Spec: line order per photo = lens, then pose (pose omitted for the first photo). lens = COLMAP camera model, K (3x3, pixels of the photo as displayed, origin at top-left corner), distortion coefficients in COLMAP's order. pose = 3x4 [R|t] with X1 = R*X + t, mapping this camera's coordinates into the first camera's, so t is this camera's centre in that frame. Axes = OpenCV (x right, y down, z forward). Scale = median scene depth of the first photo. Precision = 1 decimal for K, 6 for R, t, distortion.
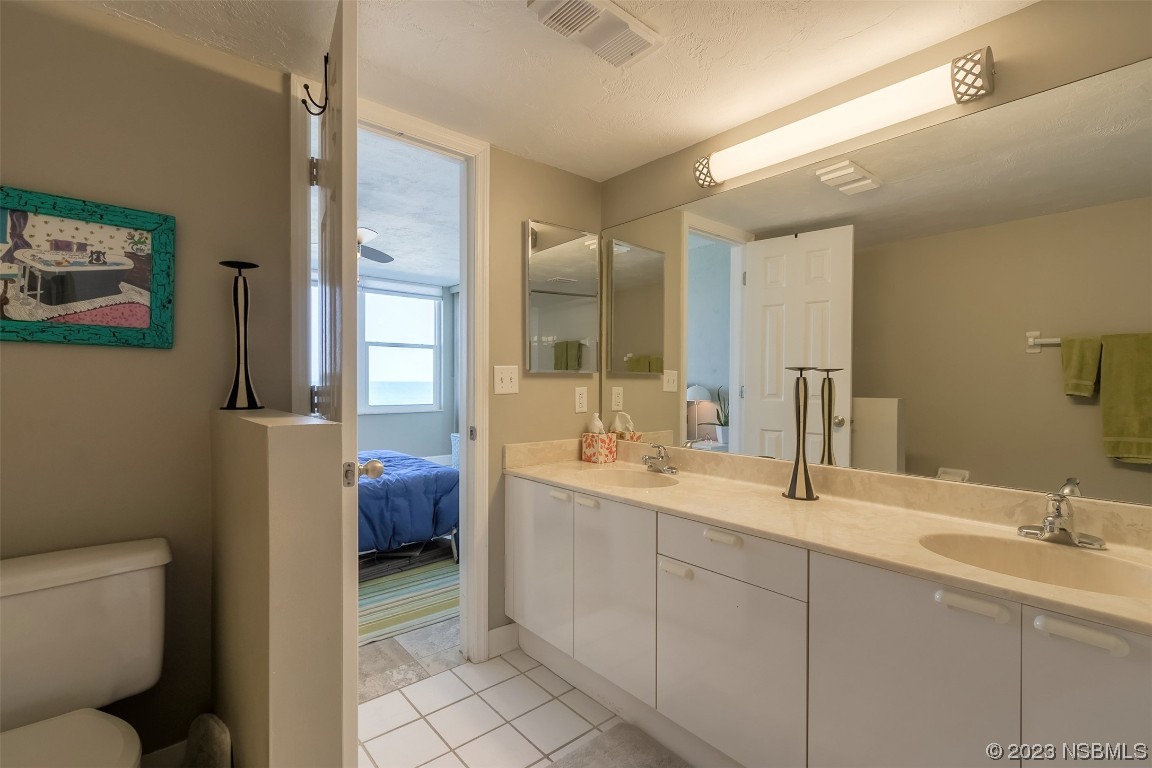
lens RADIAL K [[515.8, 0, 568.6], [0, 515.8, 382.9], [0, 0, 1]] dist [0.000721, -0.000093]
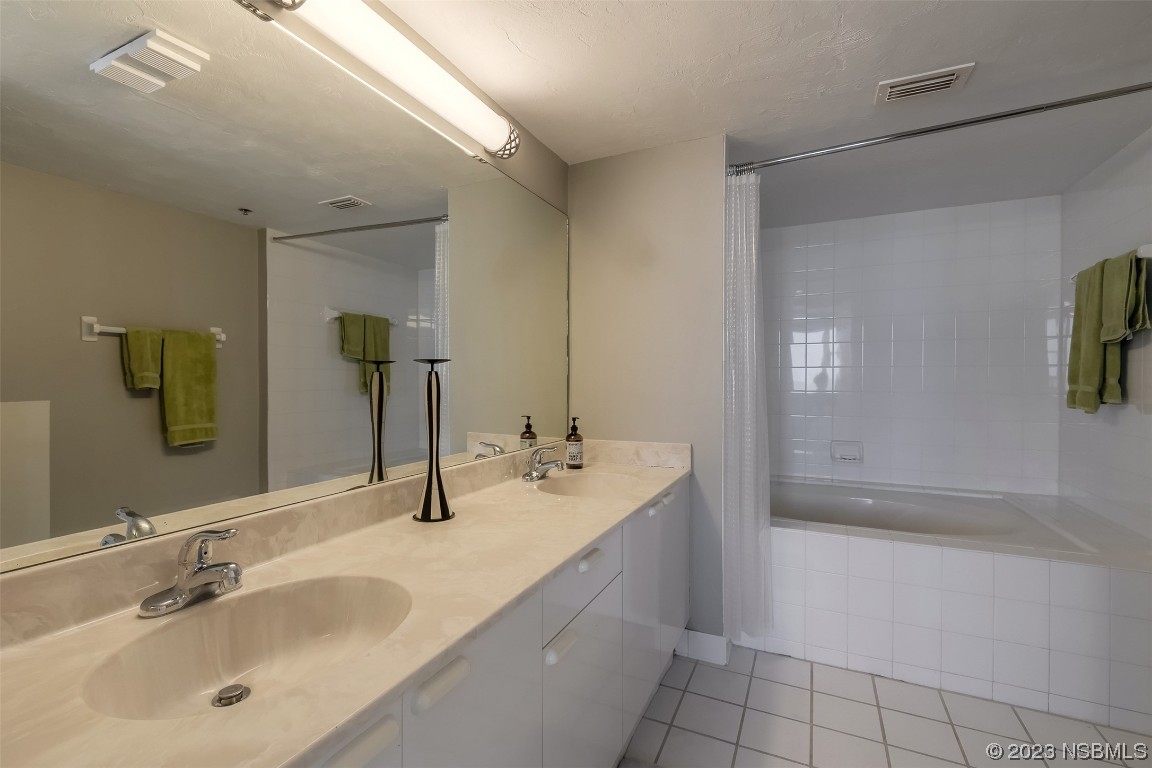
lens RADIAL K [[515.8, 0, 568.6], [0, 515.8, 382.9], [0, 0, 1]] dist [0.000721, -0.000093]
pose [[-0.396162, -0.012759, 0.918092, -0.325701], [-0.003128, 0.999916, 0.012547, -0.003313], [-0.918175, 0.002098, -0.396169, 0.950379]]
